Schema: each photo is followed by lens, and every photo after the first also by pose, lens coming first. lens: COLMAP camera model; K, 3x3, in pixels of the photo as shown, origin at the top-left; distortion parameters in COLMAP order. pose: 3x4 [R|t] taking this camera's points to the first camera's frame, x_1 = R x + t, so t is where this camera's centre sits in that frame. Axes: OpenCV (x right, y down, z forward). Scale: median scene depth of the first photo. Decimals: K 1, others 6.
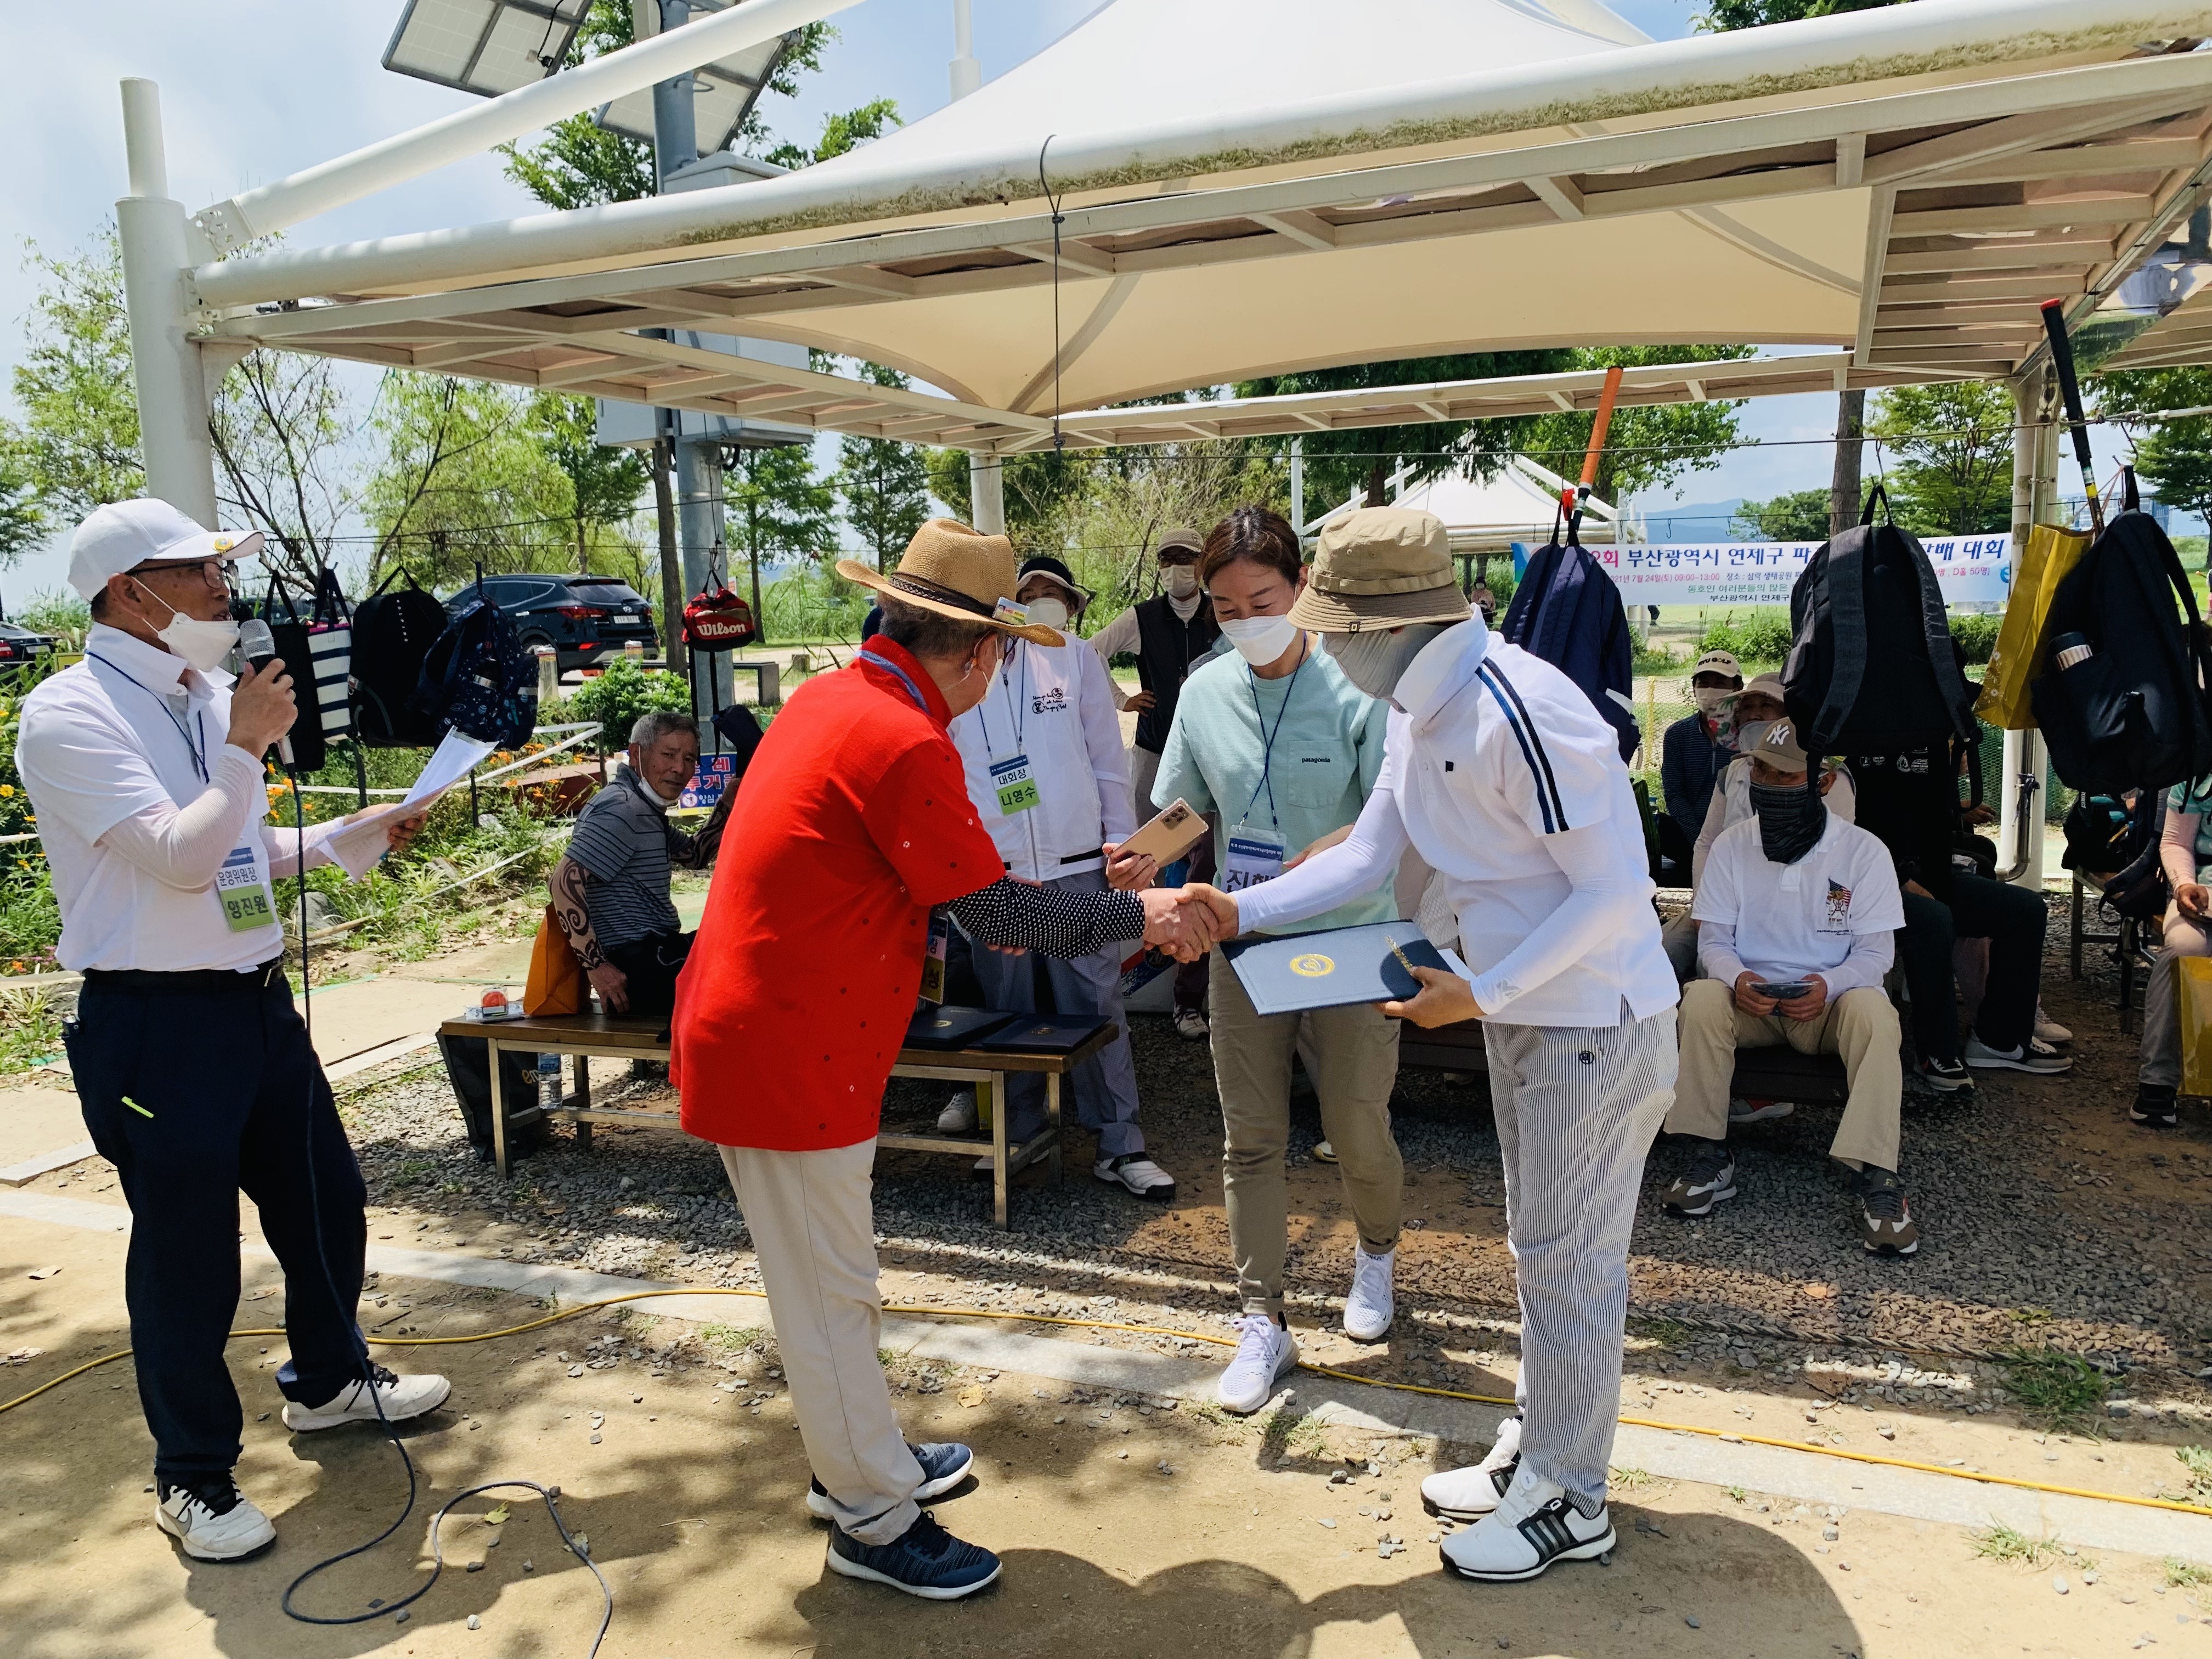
lens RADIAL K [[1693.7, 0, 1103.1], [0, 1693.7, 893.4], [0, 0, 1]] dist [0.046690, -0.113727]
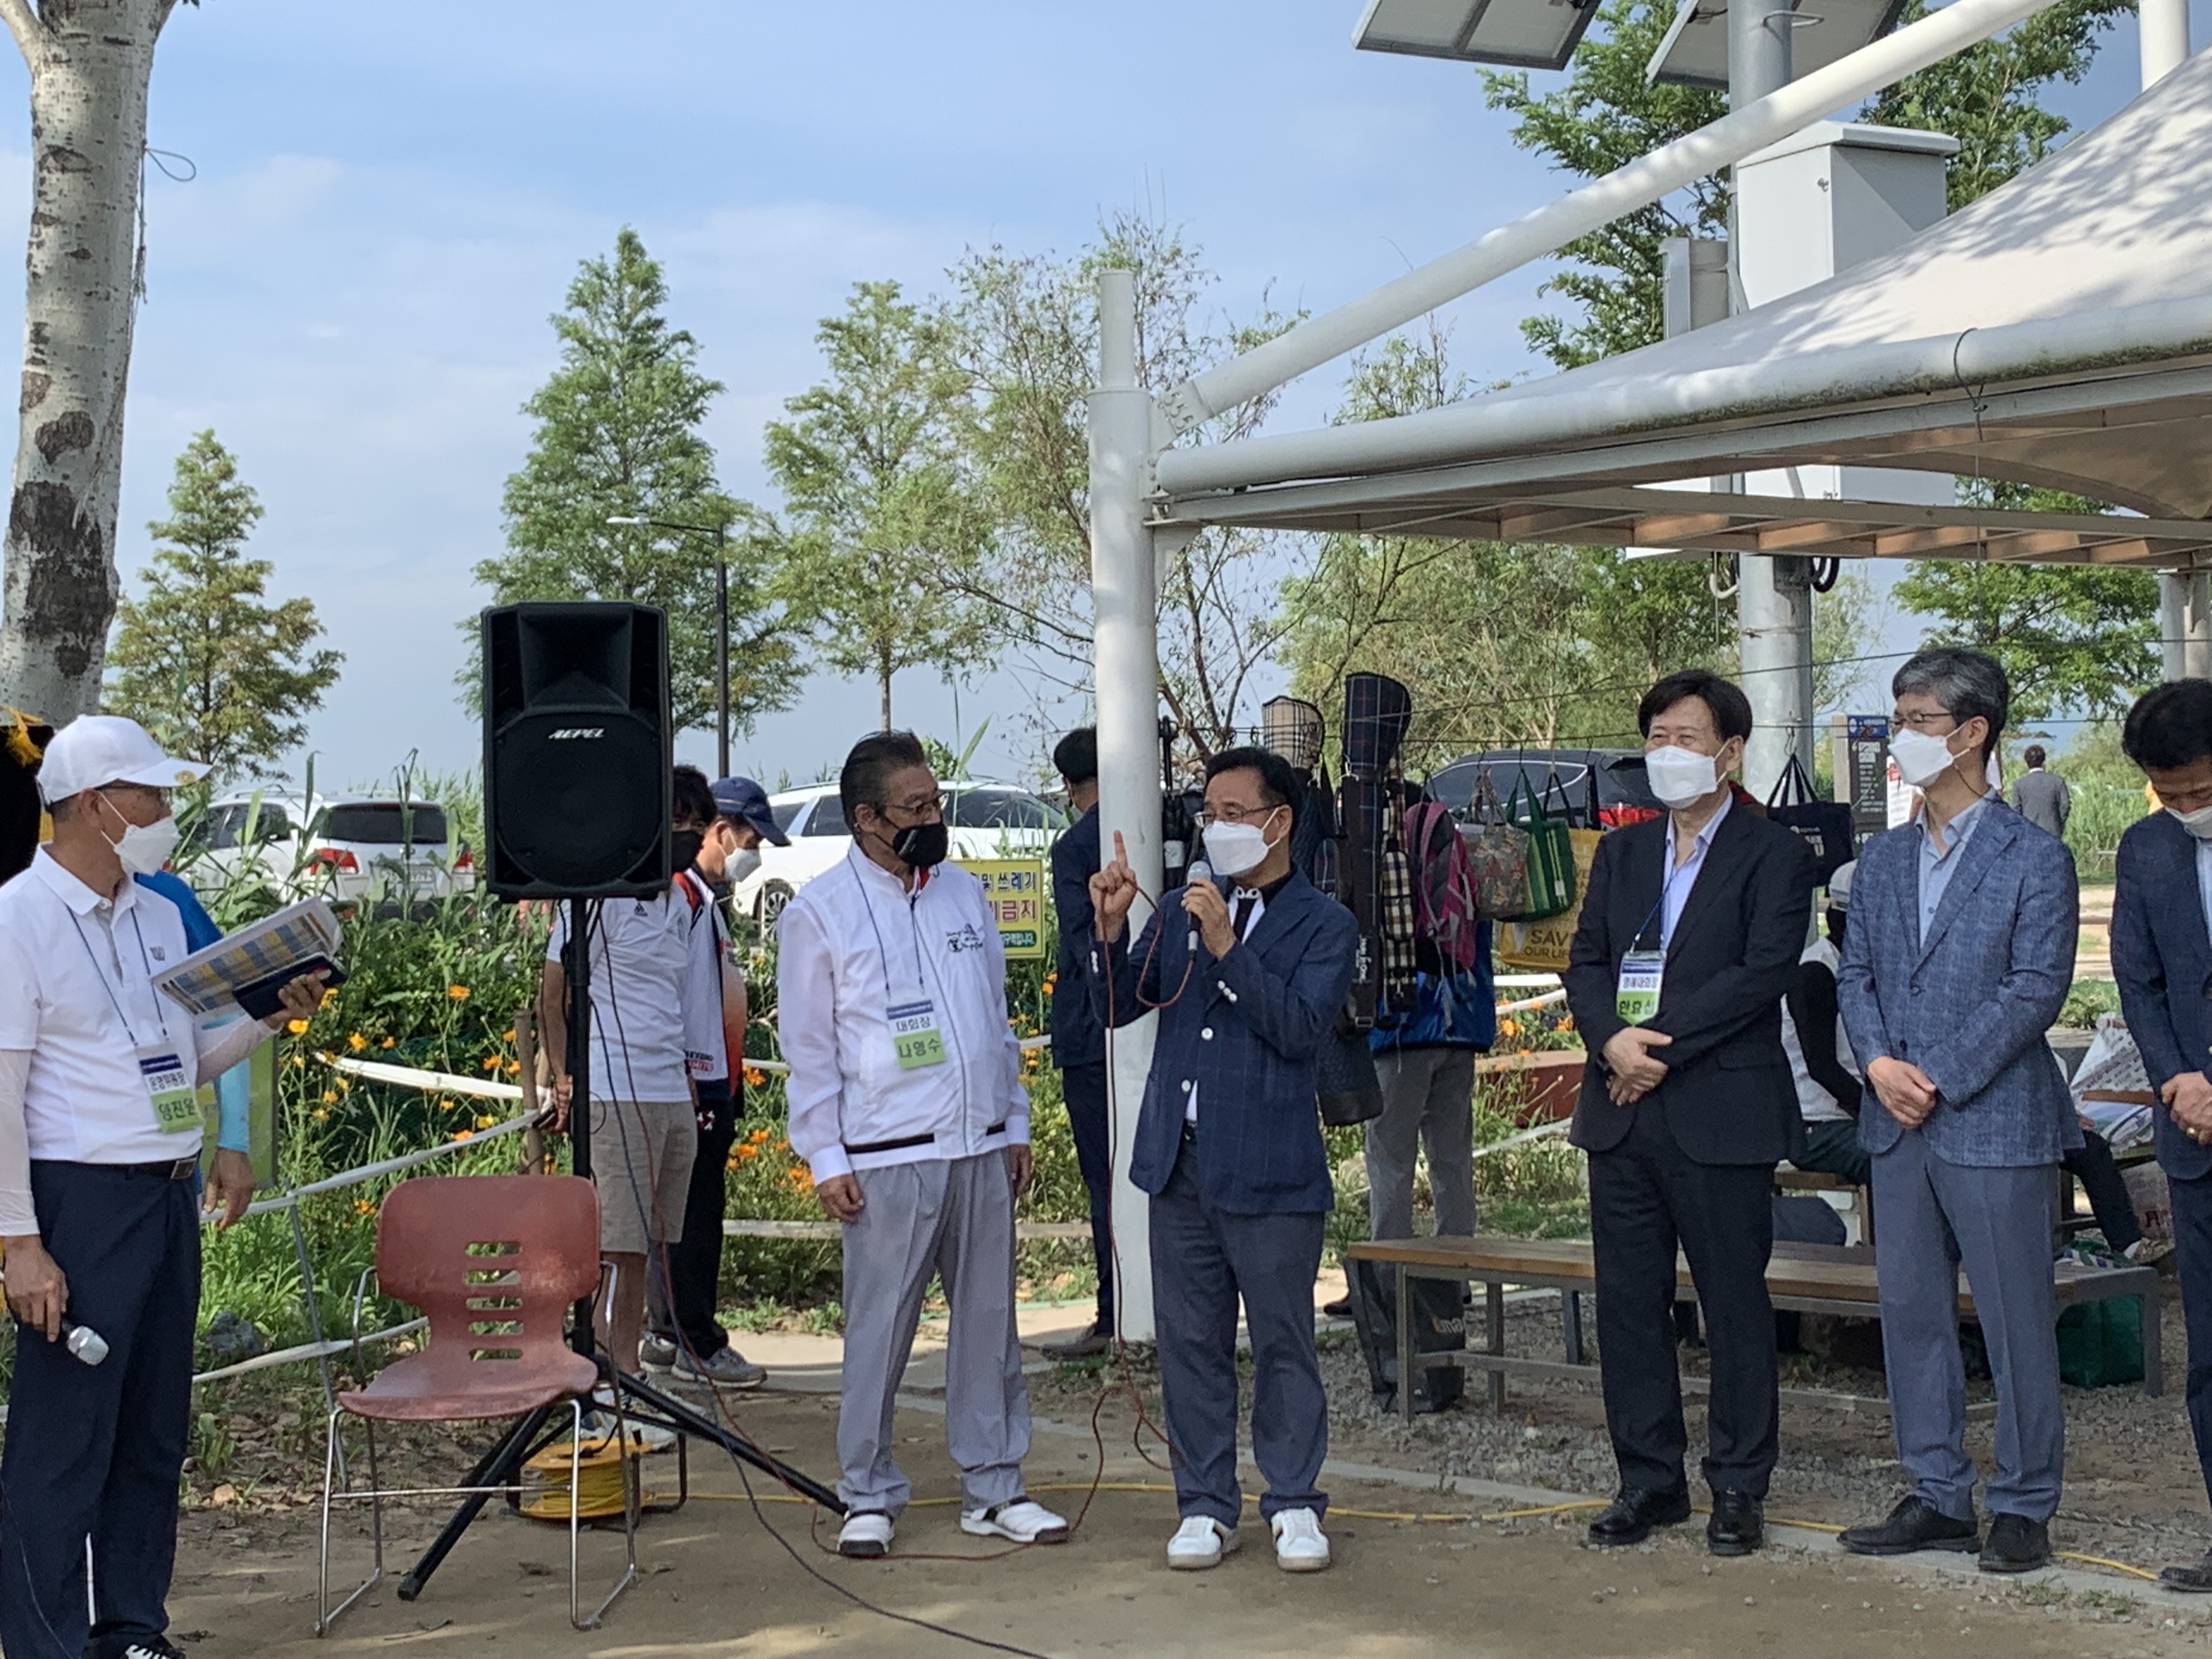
lens RADIAL K [[3684.3, 0, 1106.0], [0, 3684.3, 829.5], [0, 0, 1]] dist [-1.188757, 10.852483]
pose [[0.902696, 0.006655, -0.430228, 0.084442], [-0.075873, 0.986675, -0.143932, 0.037439], [0.423537, 0.162570, 0.891172, -0.210383]]
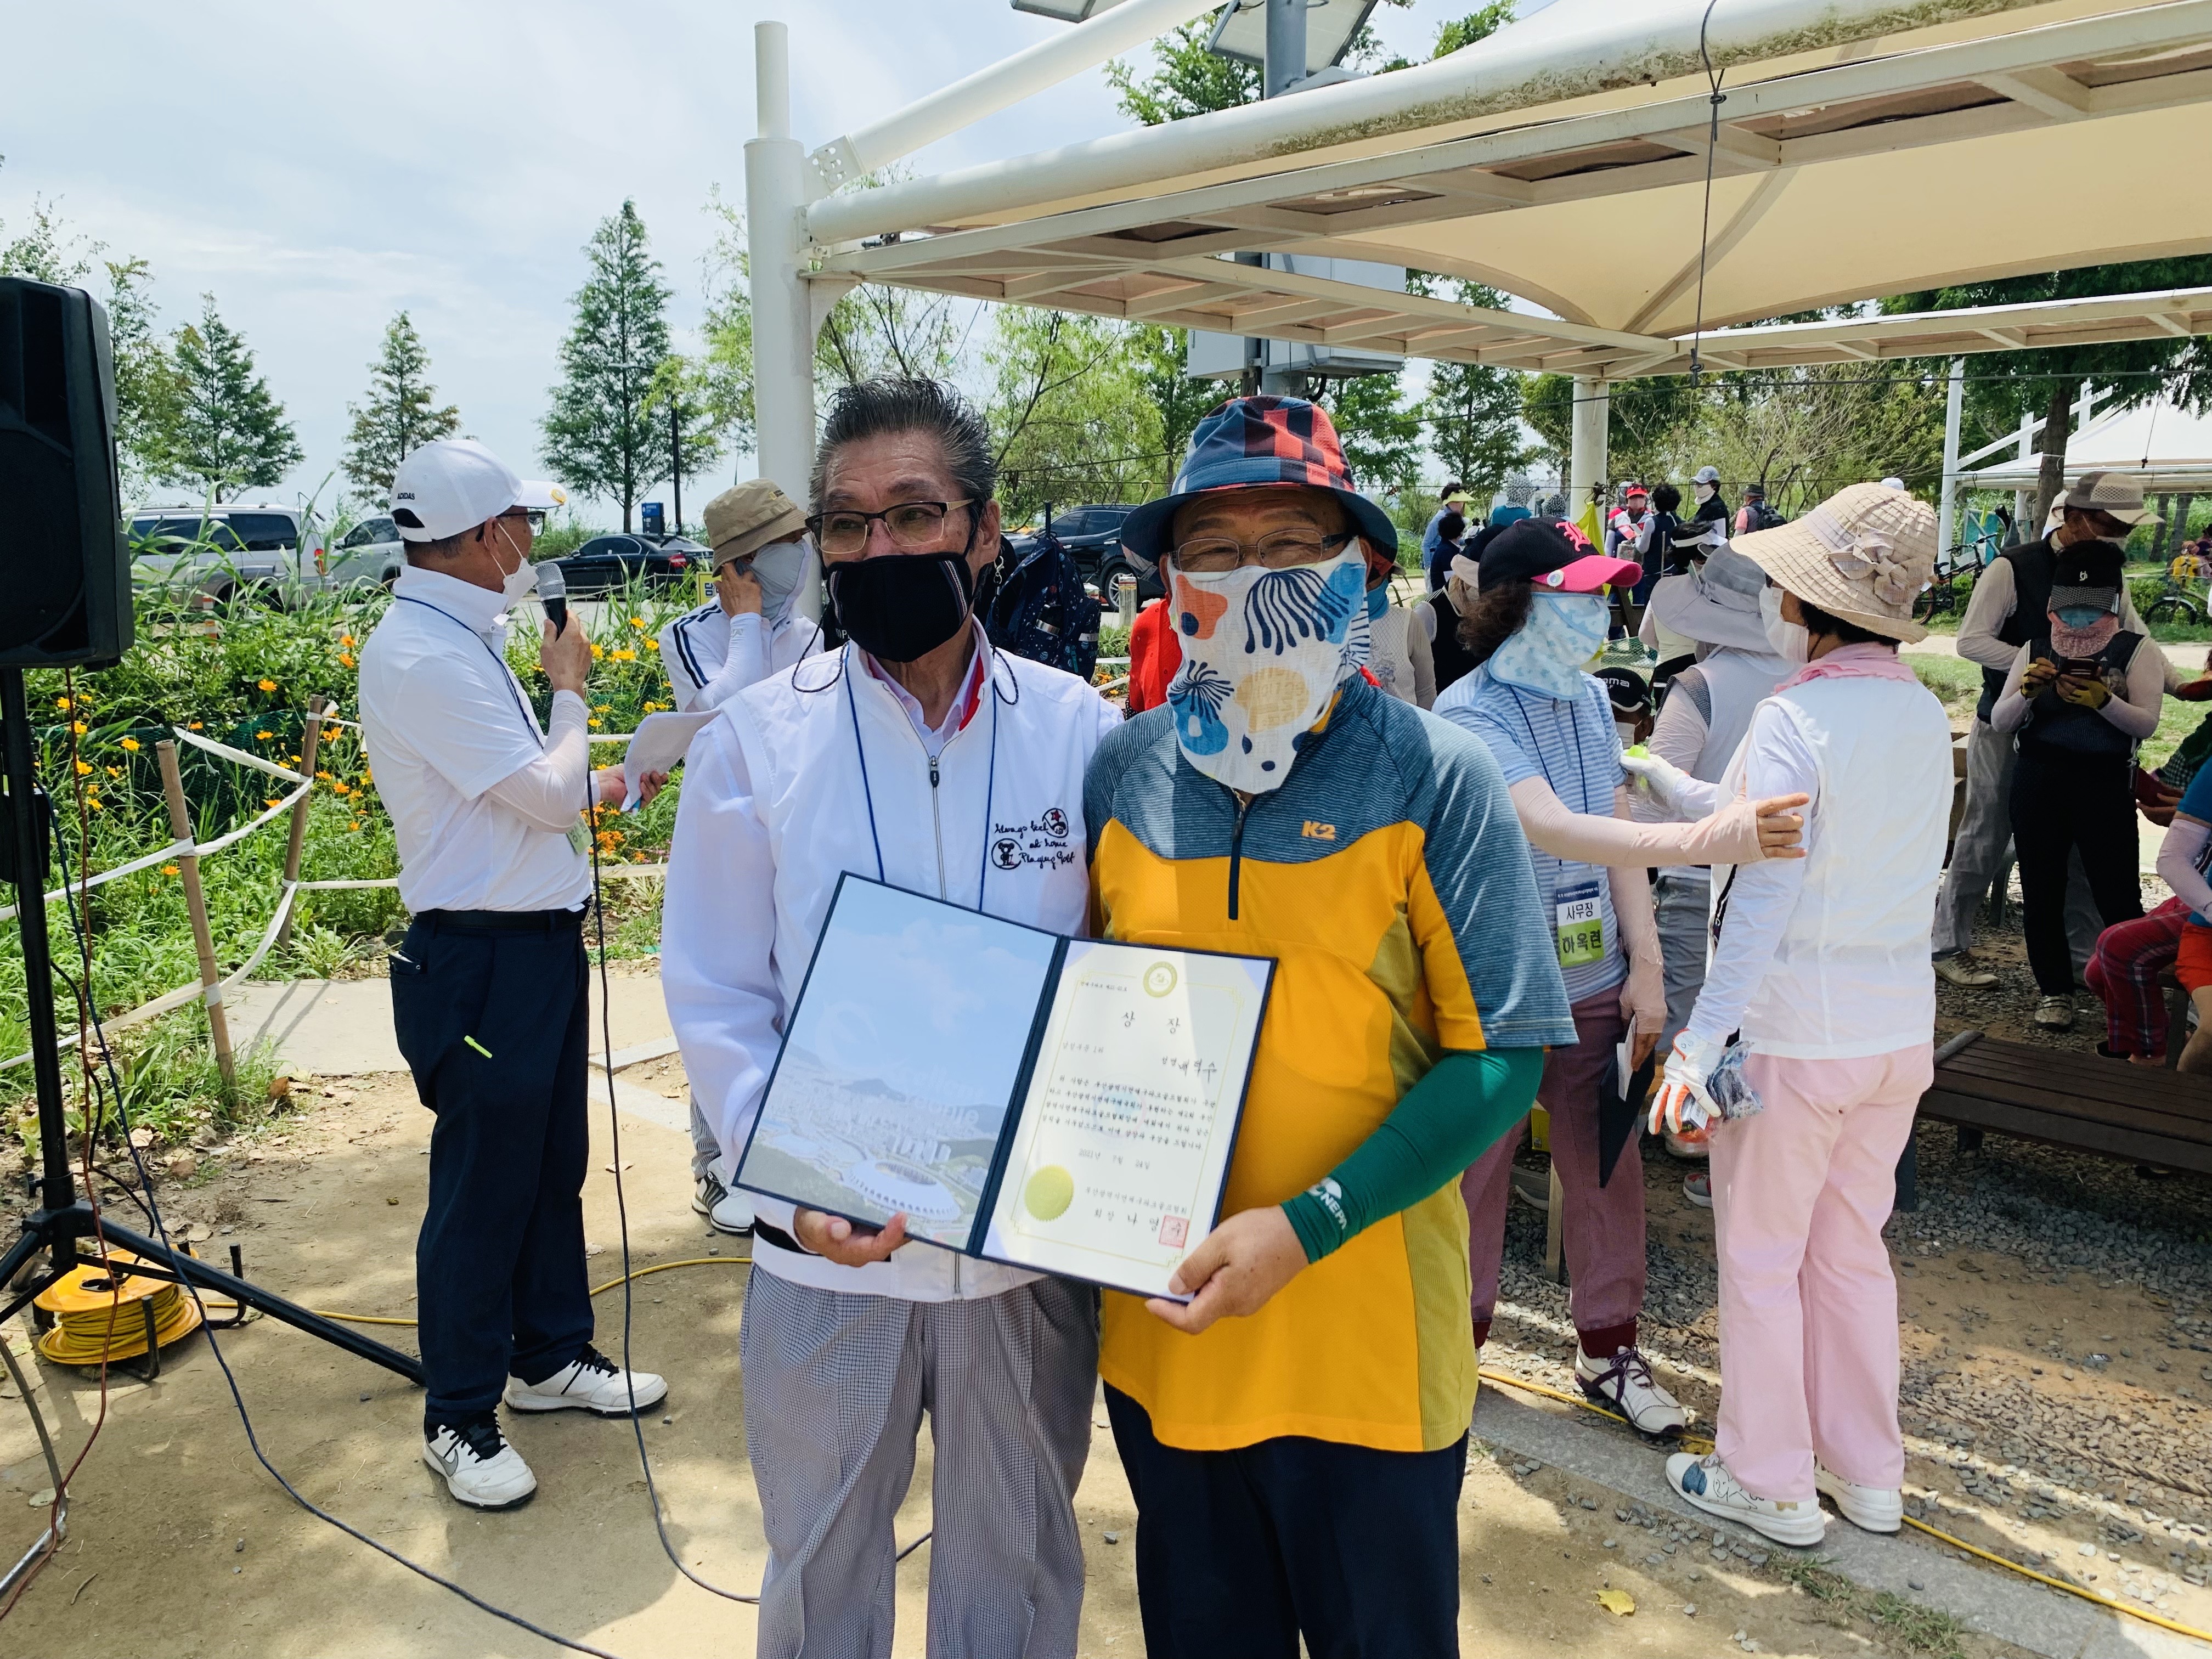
lens RADIAL K [[1697.7, 0, 1106.0], [0, 1697.7, 829.5], [0, 0, 1]] dist [0.013322, -0.043319]
pose [[0.945705, 0.072973, -0.316727, -0.006671], [-0.071302, 0.997312, 0.016878, -0.011232], [0.317108, 0.006622, 0.948366, 0.040717]]
